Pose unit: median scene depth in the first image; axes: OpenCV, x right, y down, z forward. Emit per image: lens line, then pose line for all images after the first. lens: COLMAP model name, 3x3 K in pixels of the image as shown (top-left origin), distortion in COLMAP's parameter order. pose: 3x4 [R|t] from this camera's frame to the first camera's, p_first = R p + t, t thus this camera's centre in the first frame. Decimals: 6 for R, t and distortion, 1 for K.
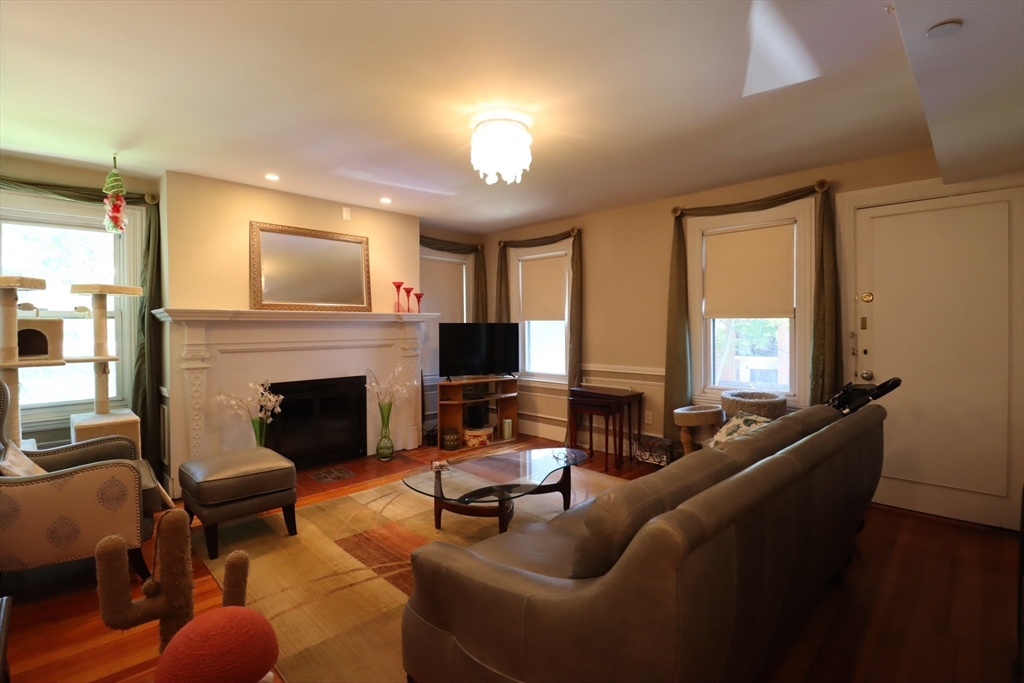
lens RADIAL K [[477.3, 0, 525.7], [0, 477.3, 330.1], [0, 0, 1]] dist [0.000253, -0.014046]
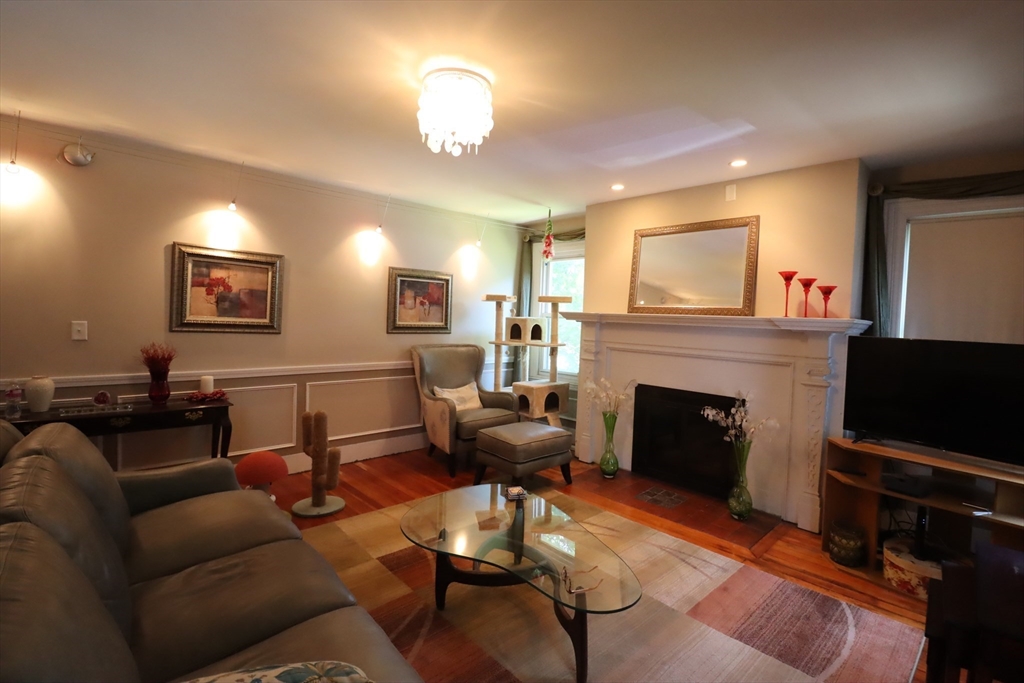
lens RADIAL K [[477.3, 0, 525.7], [0, 477.3, 330.1], [0, 0, 1]] dist [0.000253, -0.014046]
pose [[-0.051066, 0.036744, -0.998019, 0.488886], [-0.040391, 0.998429, 0.038826, -0.033844], [0.997878, 0.042293, -0.049502, 0.768508]]
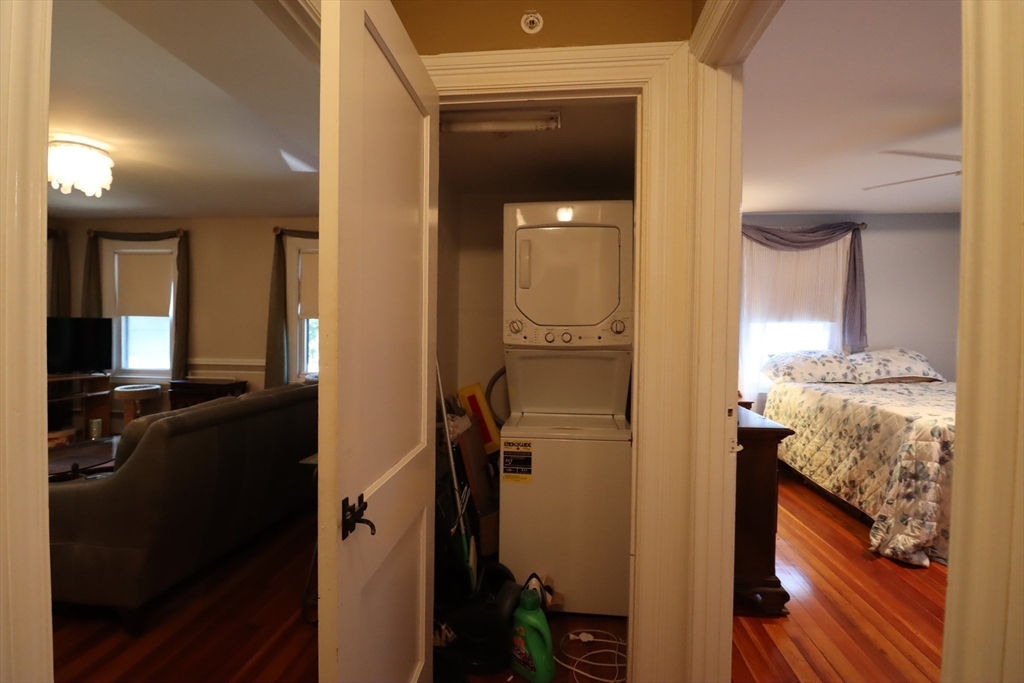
lens RADIAL K [[477.3, 0, 525.7], [0, 477.3, 330.1], [0, 0, 1]] dist [0.000253, -0.014046]
pose [[0.783293, 0.010975, 0.621556, 0.058635], [-0.013480, 0.999909, -0.000667, -0.001695], [-0.621507, -0.007856, 0.783369, -0.350416]]
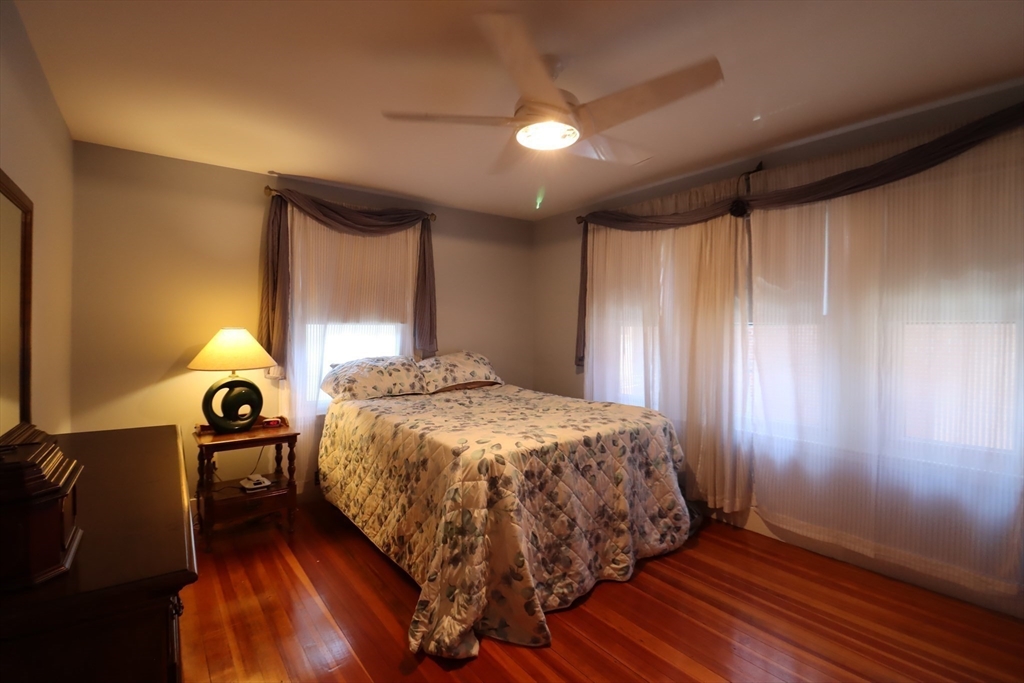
lens RADIAL K [[477.3, 0, 525.7], [0, 477.3, 330.1], [0, 0, 1]] dist [0.000253, -0.014046]
pose [[0.150059, 0.011159, 0.988614, 0.381706], [0.000013, 0.999936, -0.011288, -0.006391], [-0.988677, 0.001706, 0.150049, -0.315430]]
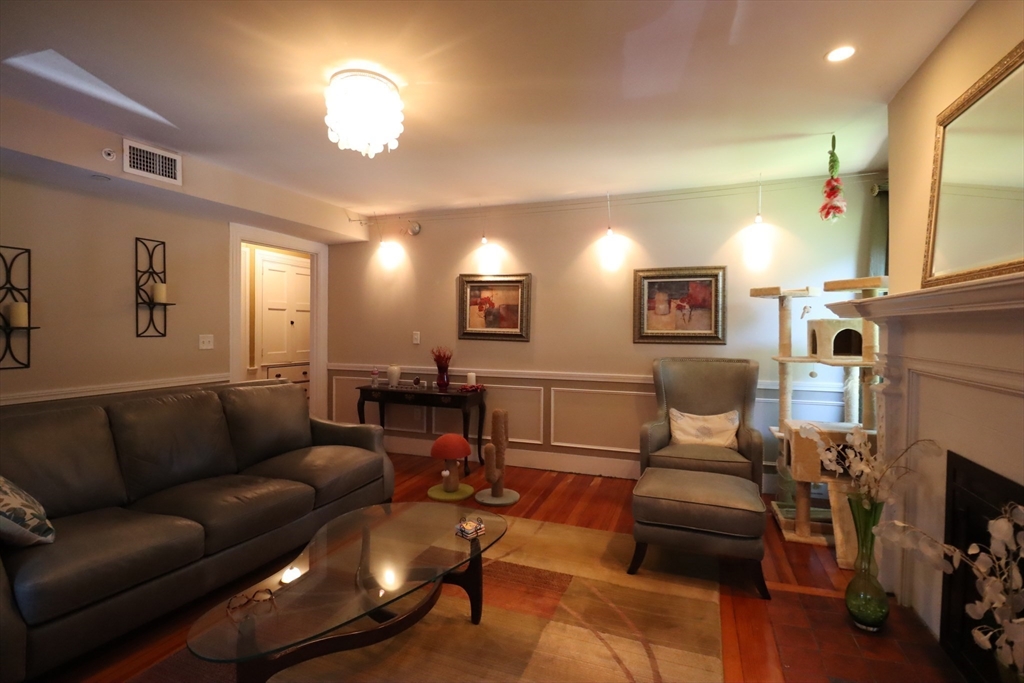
lens RADIAL K [[477.3, 0, 525.7], [0, 477.3, 330.1], [0, 0, 1]] dist [0.000253, -0.014046]
pose [[-0.920951, 0.007438, -0.389608, 0.011834], [0.001874, 0.999891, 0.014658, -0.013017], [0.389674, 0.012769, -0.920864, 1.215925]]
